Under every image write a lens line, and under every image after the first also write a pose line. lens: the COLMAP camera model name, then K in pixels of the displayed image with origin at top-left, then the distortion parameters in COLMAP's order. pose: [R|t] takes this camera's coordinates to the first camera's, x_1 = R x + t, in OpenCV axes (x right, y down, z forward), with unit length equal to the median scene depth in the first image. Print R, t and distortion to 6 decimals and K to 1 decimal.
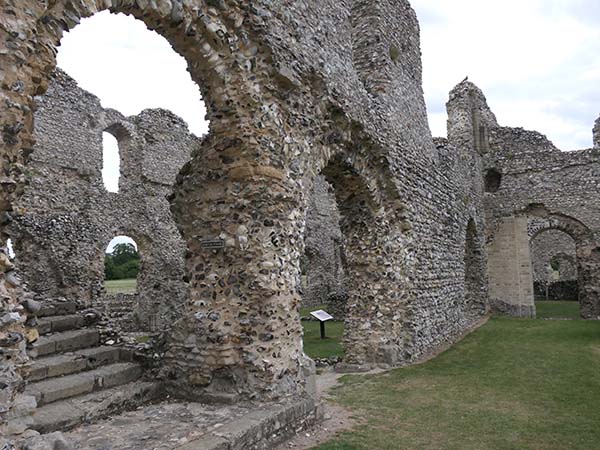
lens RADIAL K [[479.4, 0, 300.2], [0, 479.4, 224.6], [0, 0, 1]] dist [-0.028631, 0.027564]
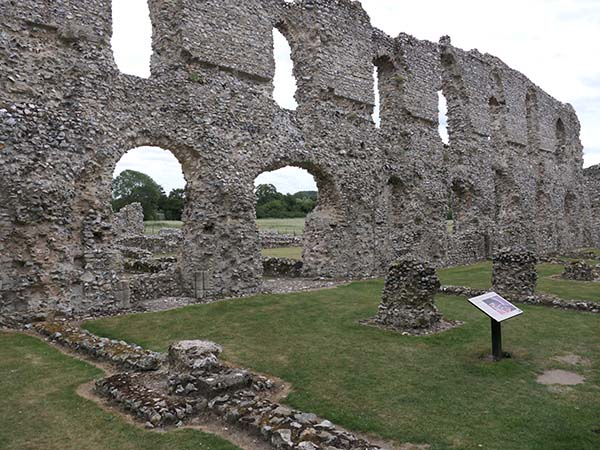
lens RADIAL K [[479.4, 0, 284.0], [0, 479.4, 220.7], [0, 0, 1]] dist [-0.028631, 0.027564]
pose [[0.948499, 0.031411, -0.315219, -0.004324], [0.004095, 0.993773, 0.111350, 0.056401], [0.316754, -0.106906, 0.942464, 0.498948]]
